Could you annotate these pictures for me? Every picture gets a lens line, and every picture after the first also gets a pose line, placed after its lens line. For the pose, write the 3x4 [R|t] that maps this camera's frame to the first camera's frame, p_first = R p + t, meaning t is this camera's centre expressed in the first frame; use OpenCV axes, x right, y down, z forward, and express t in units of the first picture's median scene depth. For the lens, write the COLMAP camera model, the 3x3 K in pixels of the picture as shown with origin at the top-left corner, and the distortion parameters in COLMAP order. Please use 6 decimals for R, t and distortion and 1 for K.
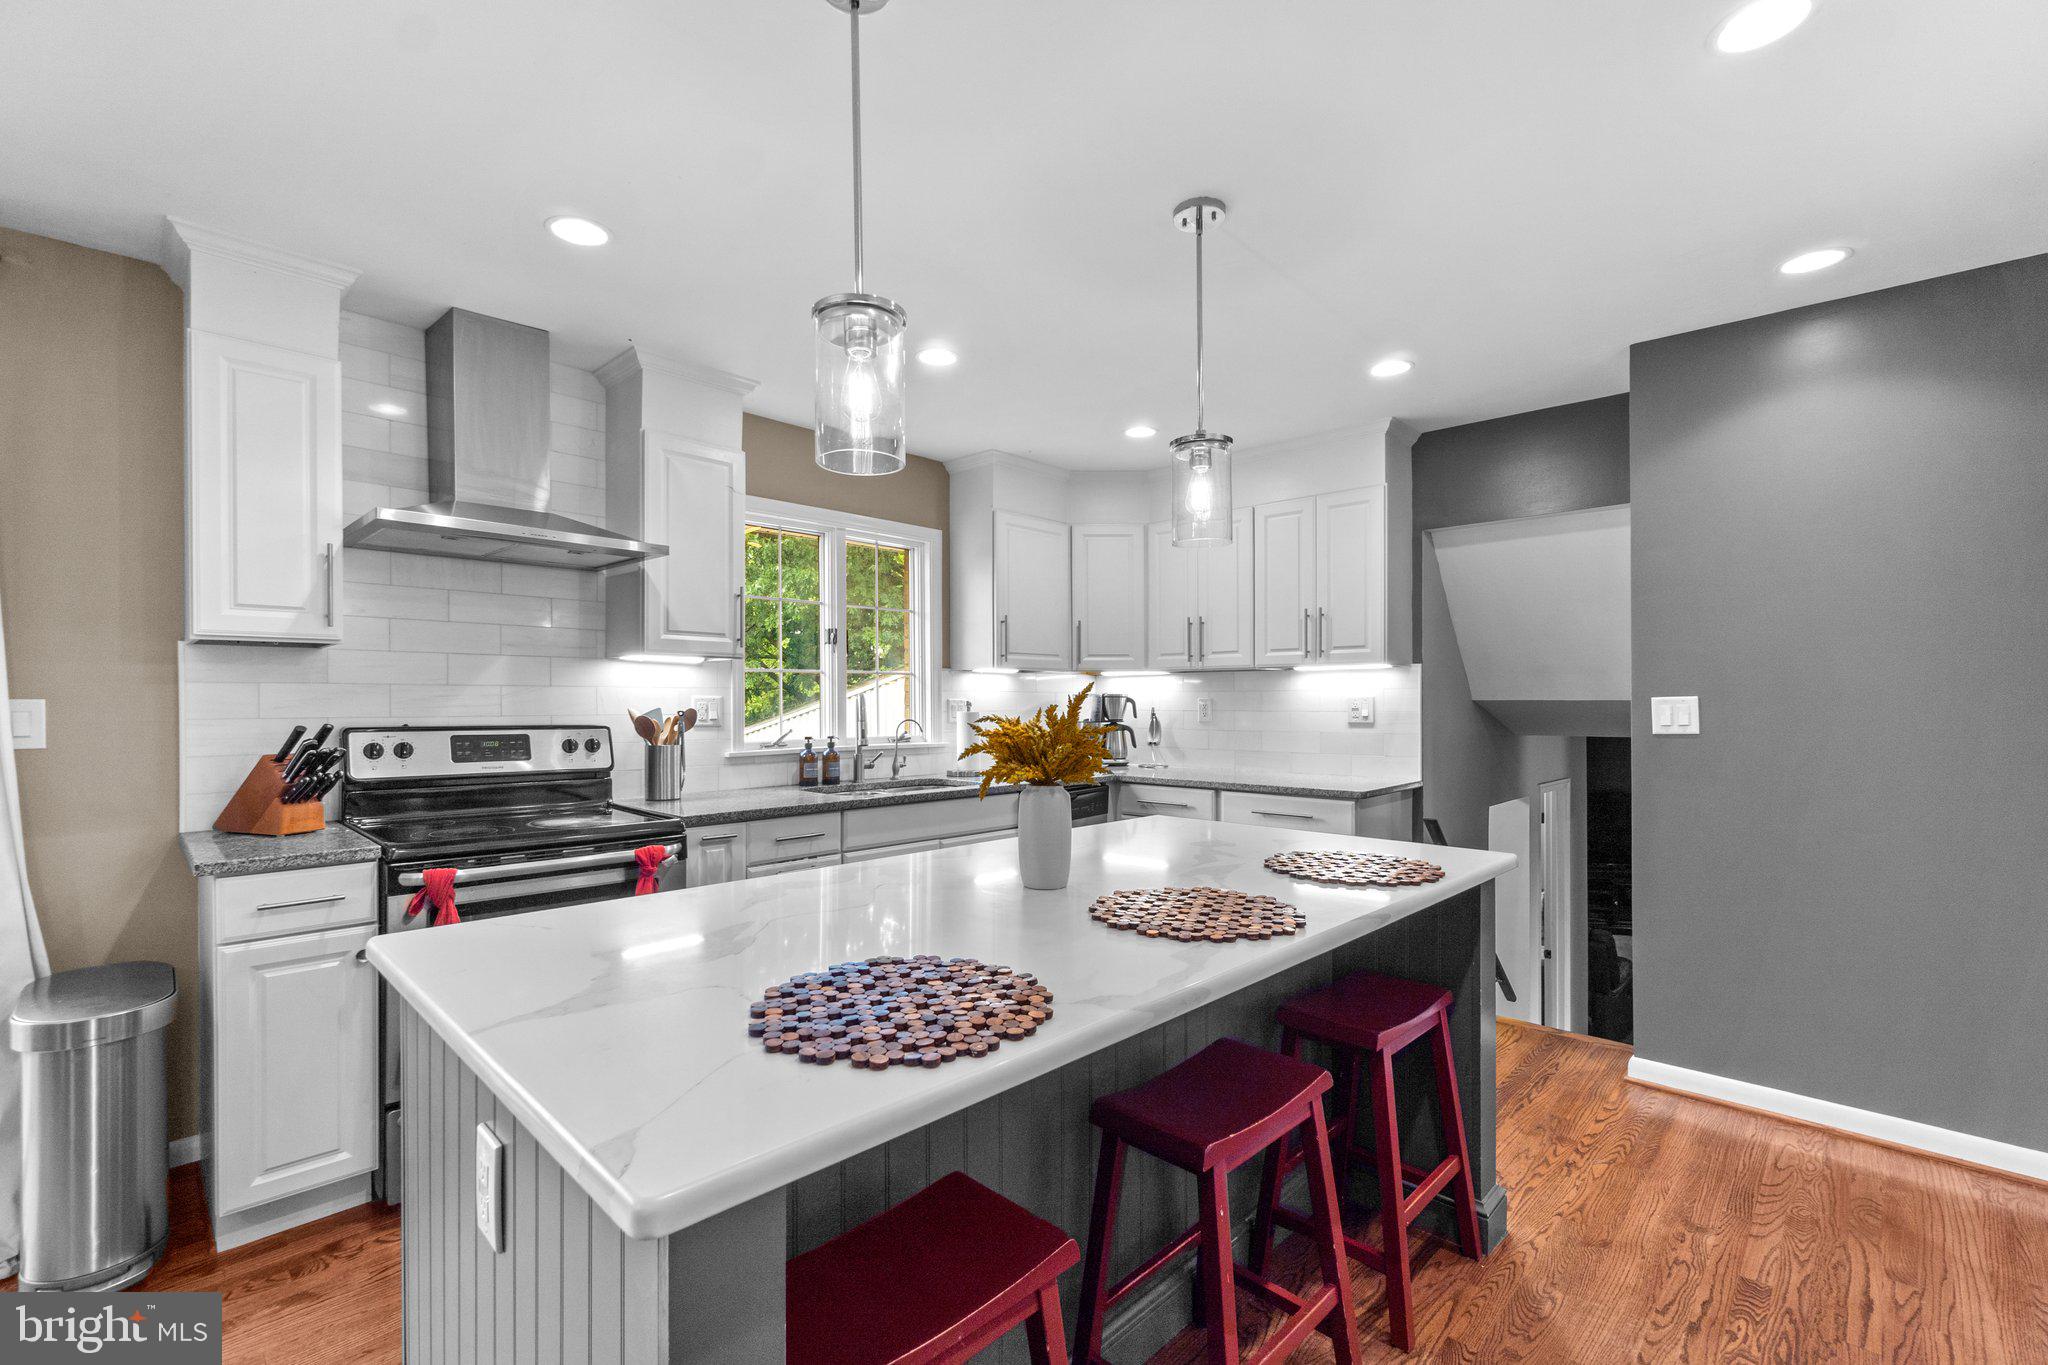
lens RADIAL K [[892.7, 0, 1009.9], [0, 892.7, 688.3], [0, 0, 1]] dist [-0.002405, 0.001039]
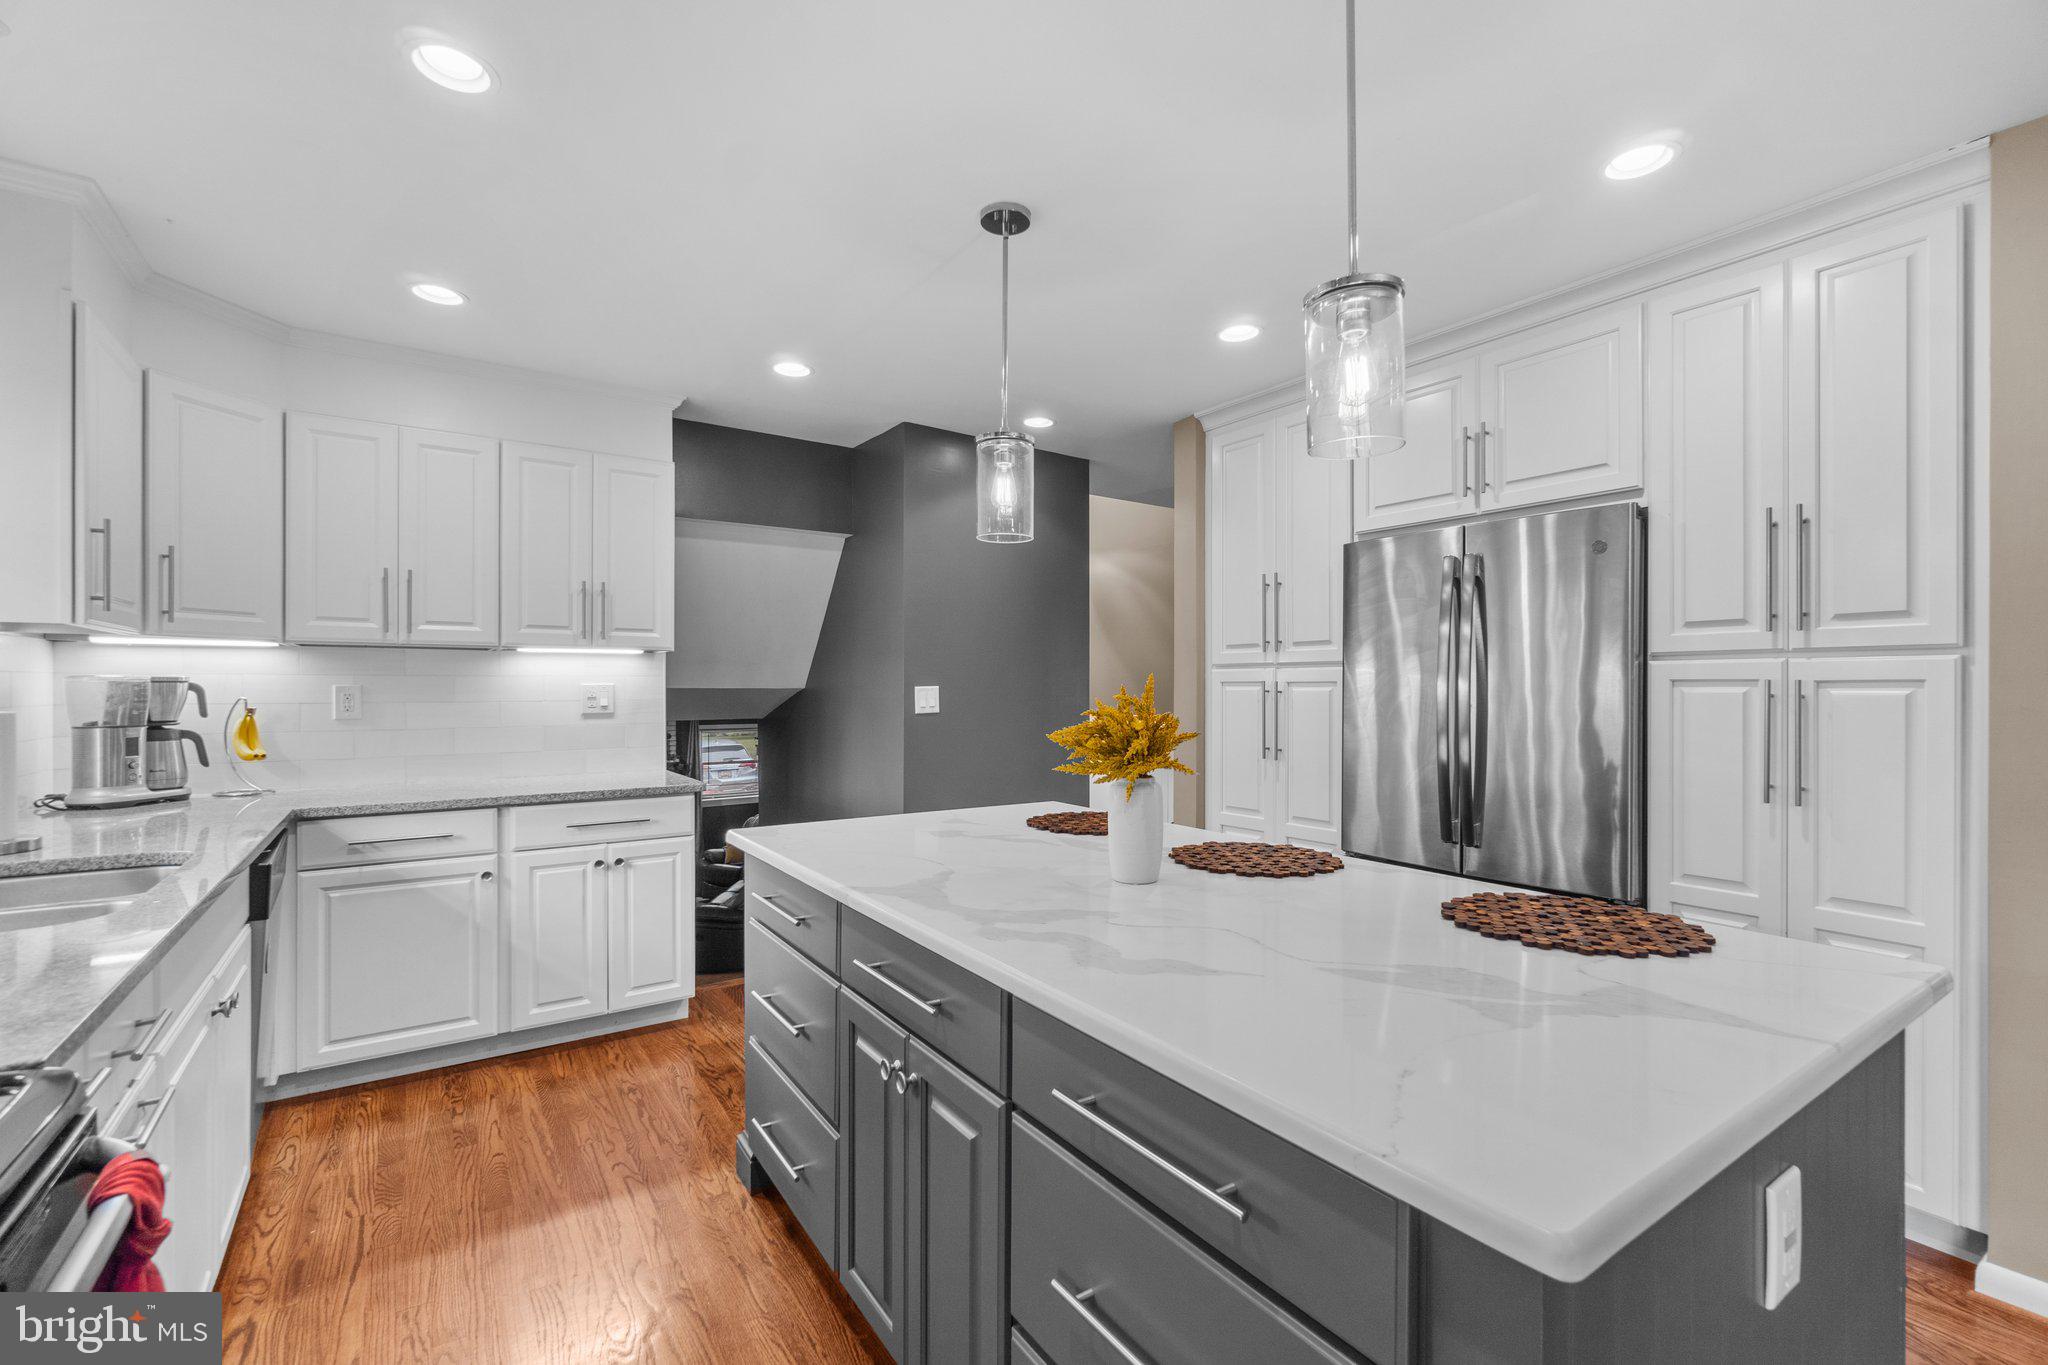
lens RADIAL K [[892.7, 0, 1024.6], [0, 892.7, 677.9], [0, 0, 1]] dist [-0.002405, 0.001039]
pose [[0.184521, 0.011862, 0.982757, -0.387944], [-0.015276, 0.999841, -0.009200, 0.004183], [-0.982710, -0.013315, 0.184673, 0.387425]]
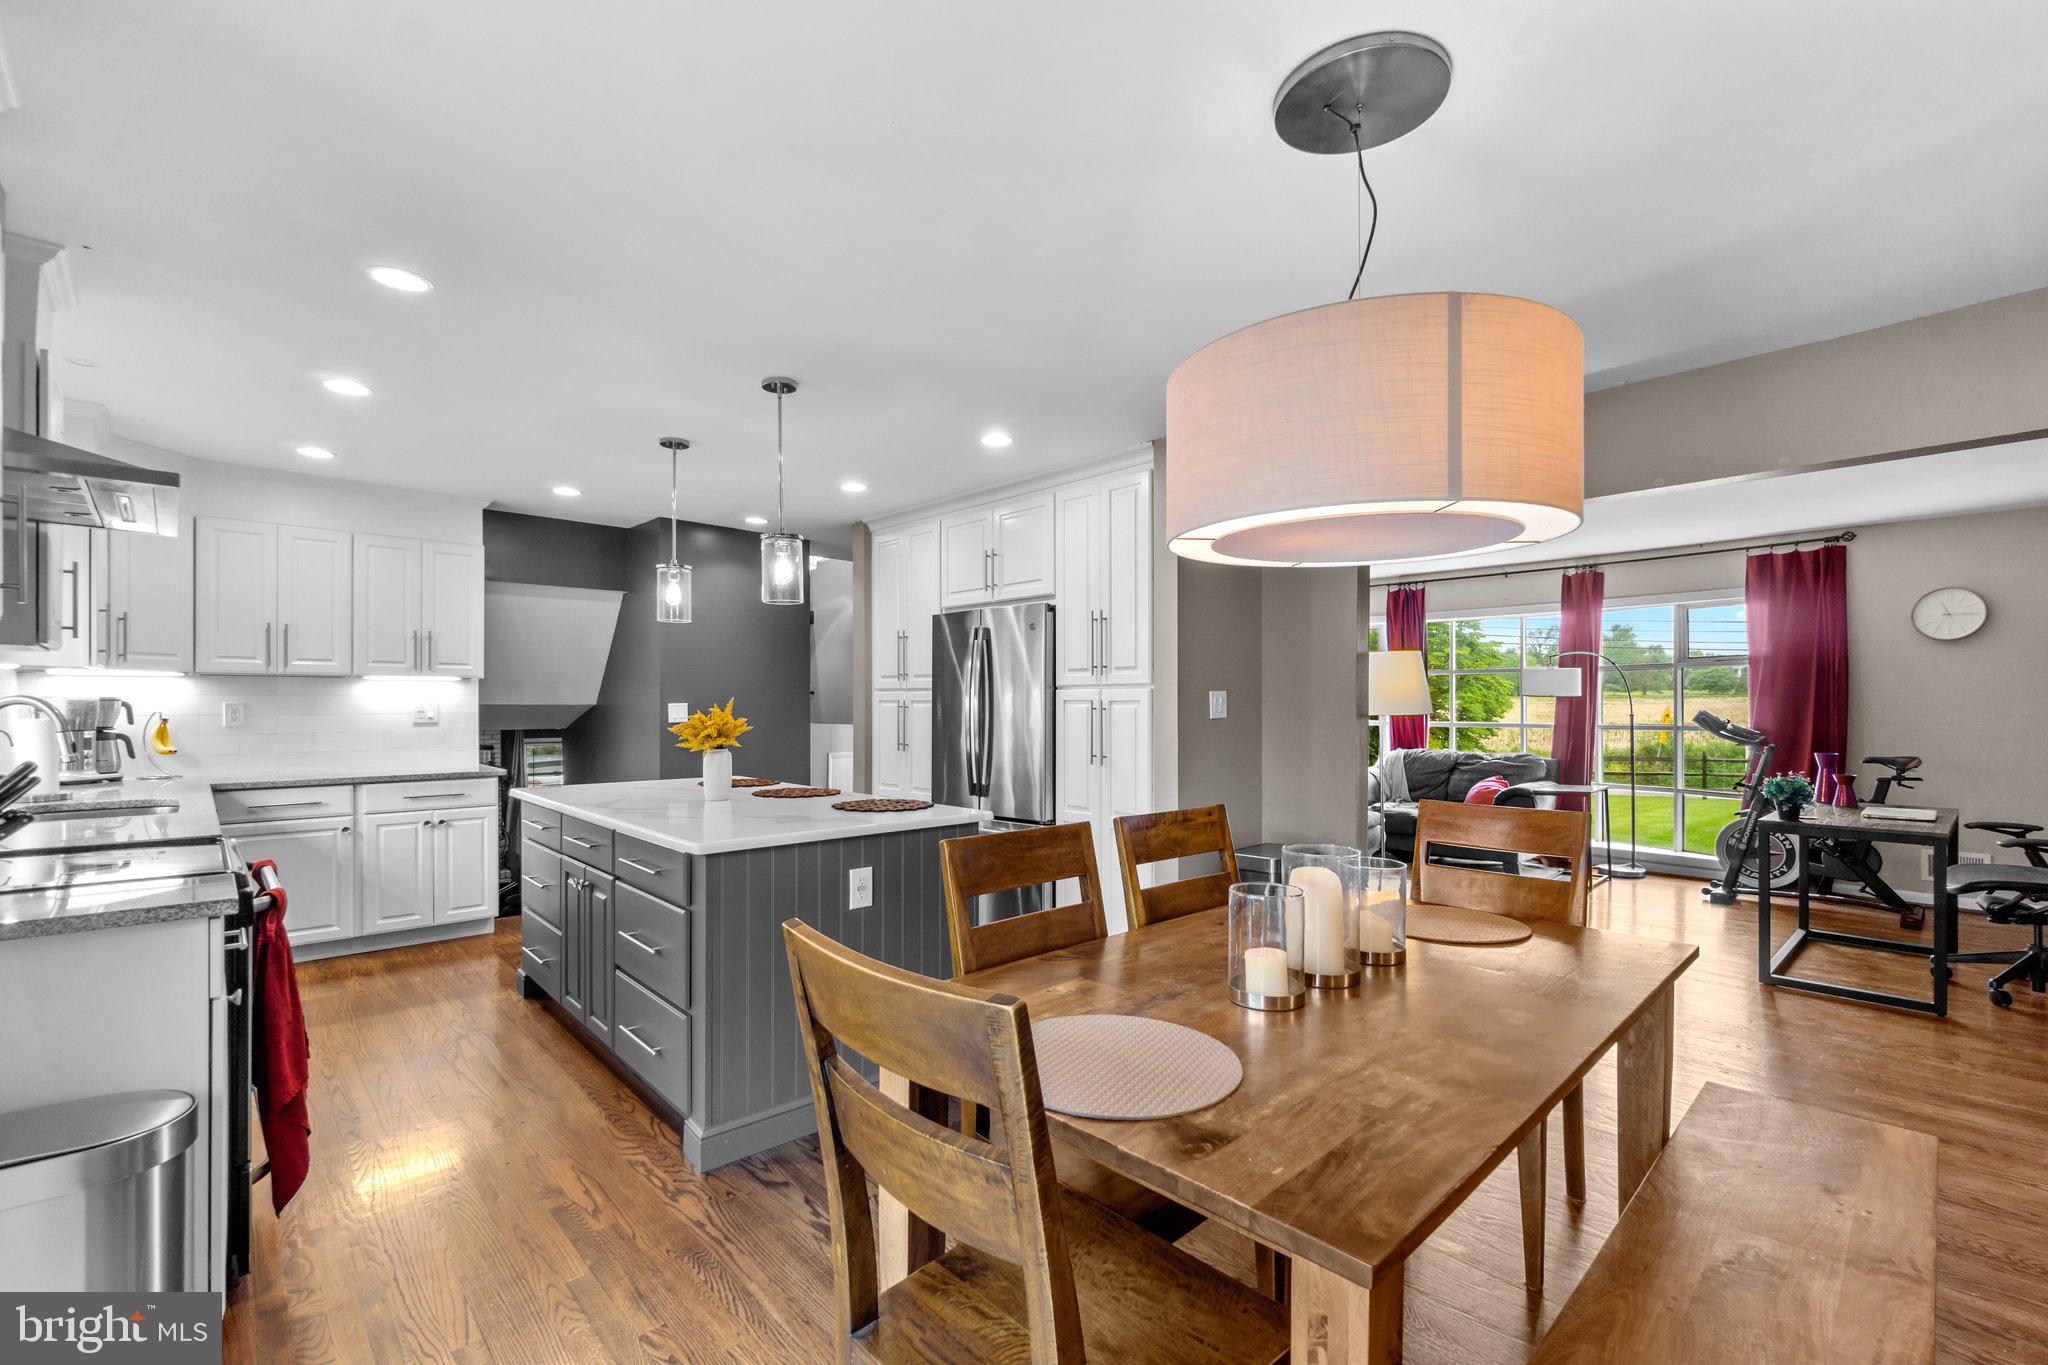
lens RADIAL K [[892.7, 0, 1025.5], [0, 892.7, 697.6], [0, 0, 1]] dist [-0.002405, 0.001039]
pose [[0.034577, 0.009370, 0.999358, -0.782302], [-0.015010, 0.999848, -0.008855, 0.001431], [-0.999289, -0.014694, 0.034713, 0.107587]]
